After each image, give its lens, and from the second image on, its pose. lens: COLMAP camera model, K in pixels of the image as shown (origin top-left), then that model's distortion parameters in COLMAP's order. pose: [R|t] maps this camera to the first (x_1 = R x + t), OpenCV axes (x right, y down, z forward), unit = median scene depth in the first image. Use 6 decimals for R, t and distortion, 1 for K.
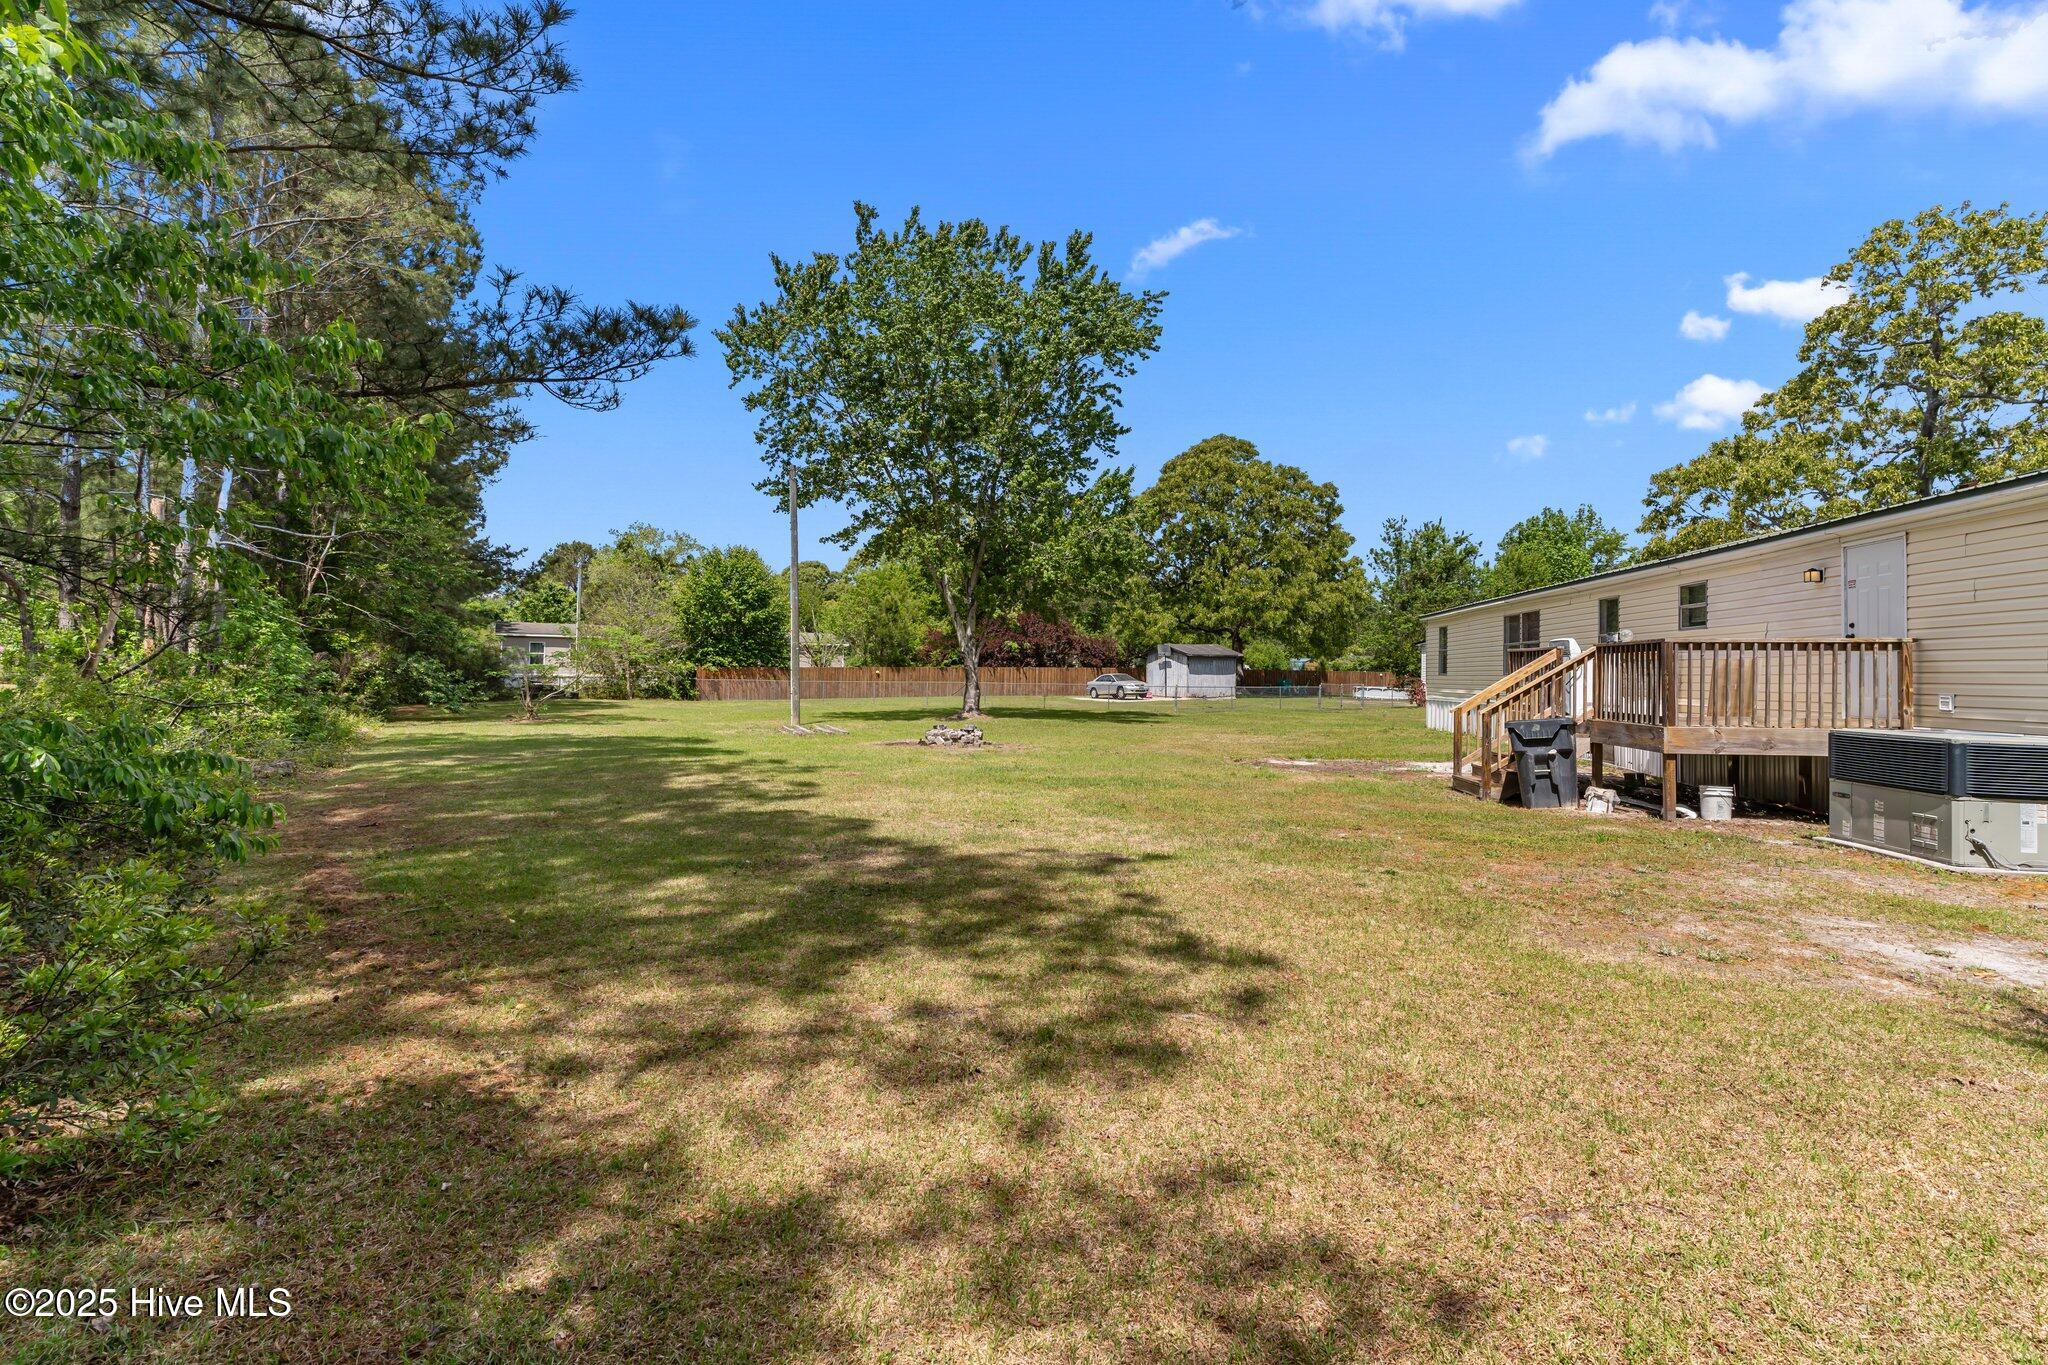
lens RADIAL K [[974.3, 0, 1028.5], [0, 974.3, 667.2], [0, 0, 1]] dist [-0.002498, -0.000276]
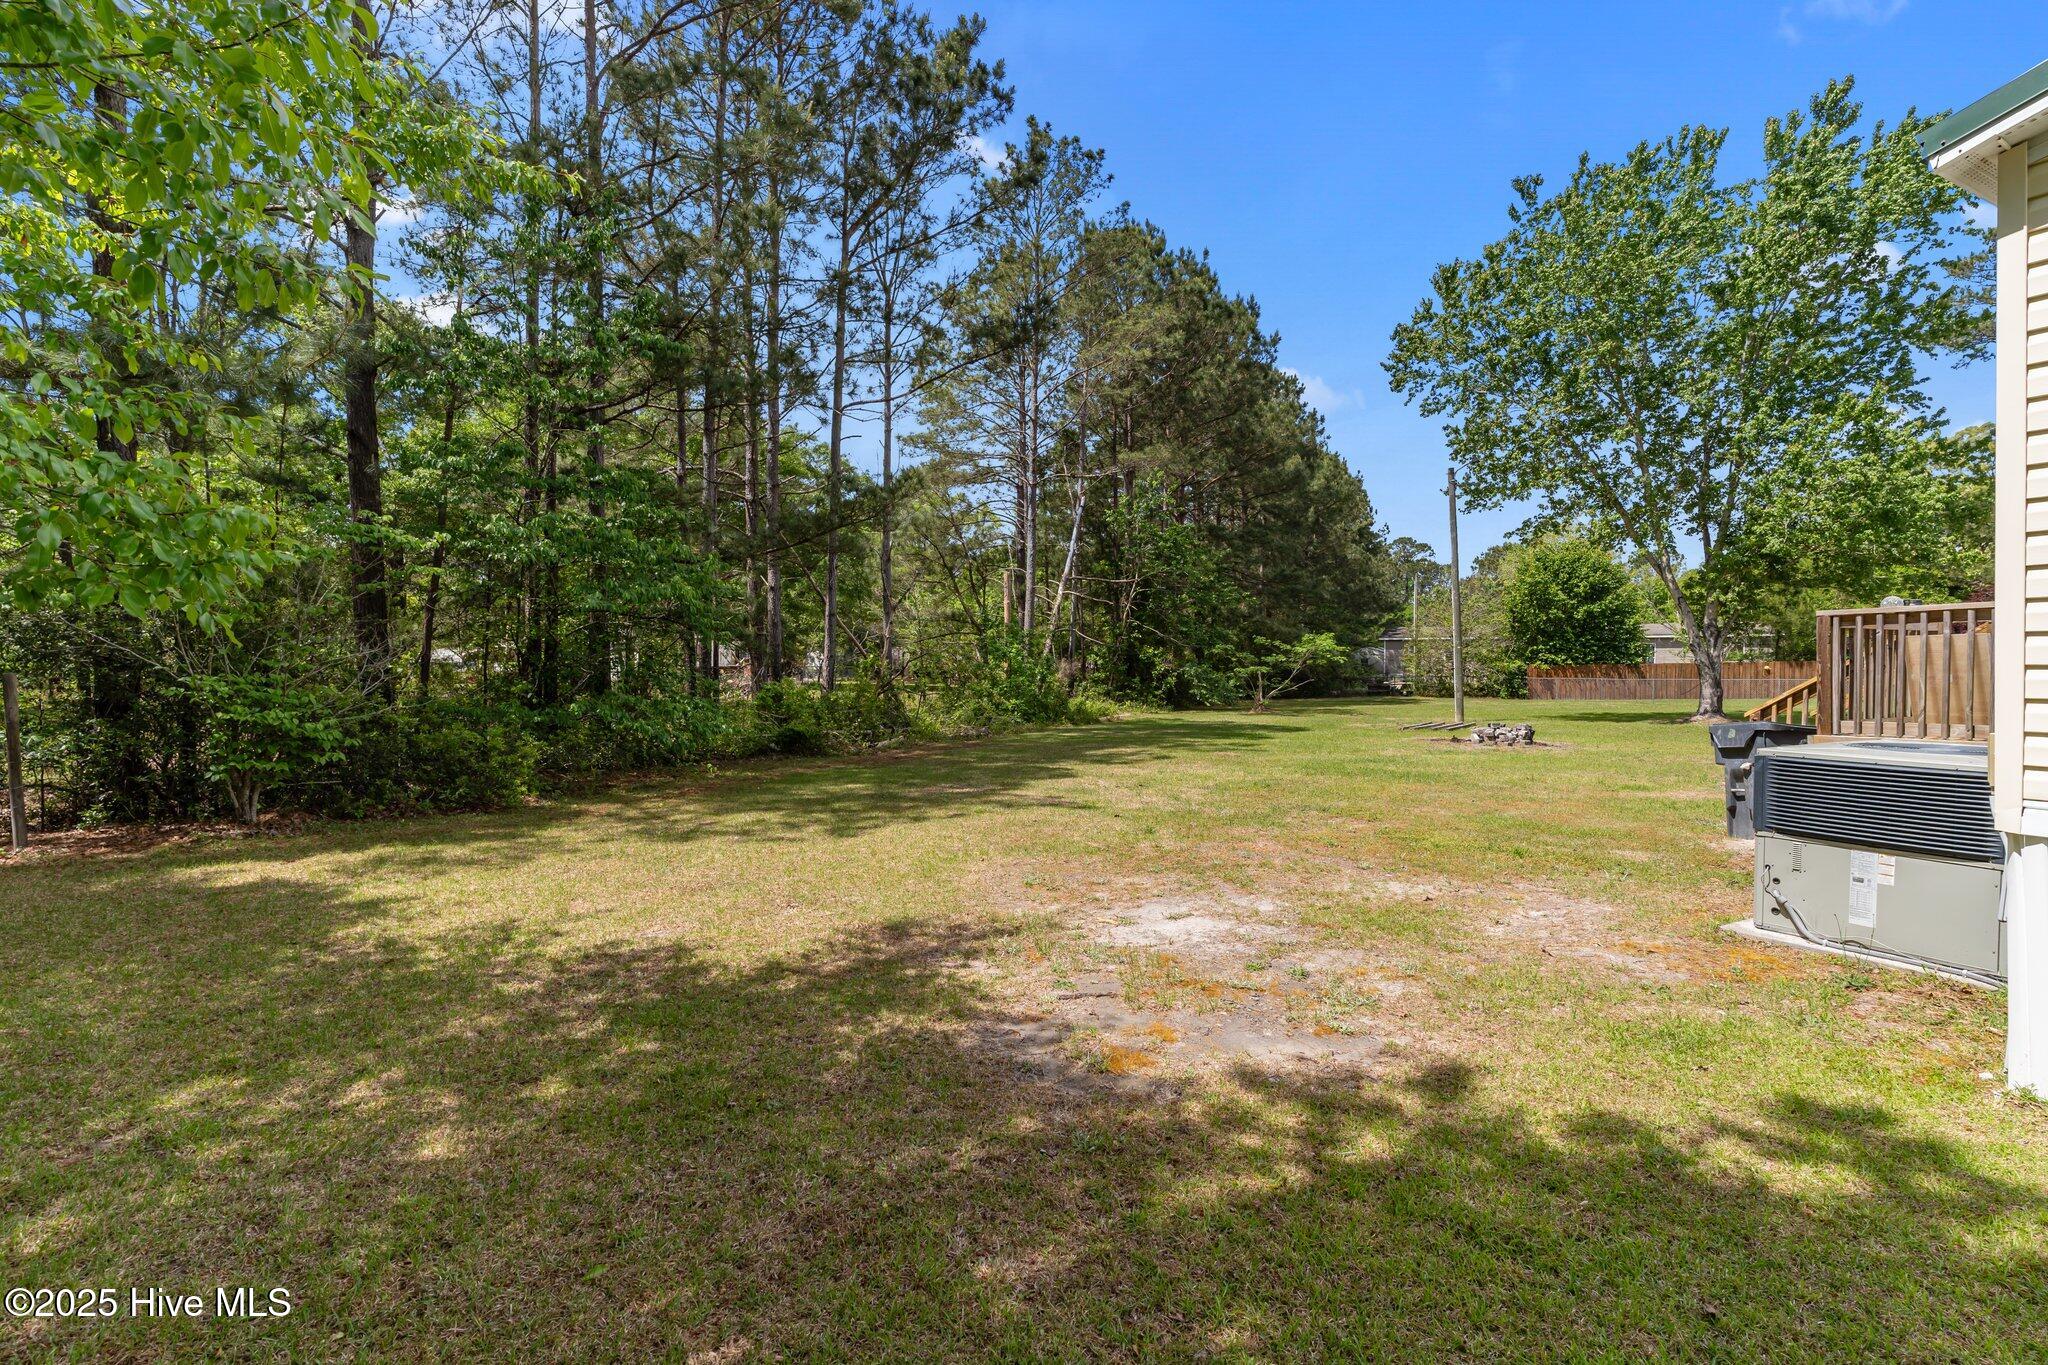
lens RADIAL K [[974.3, 0, 1024.4], [0, 974.3, 692.5], [0, 0, 1]] dist [-0.002498, -0.000276]
pose [[0.569721, 0.005018, -0.821823, 0.179463], [0.016112, 0.999721, 0.017274, 0.001837], [0.821680, -0.023083, 0.569481, 0.023861]]
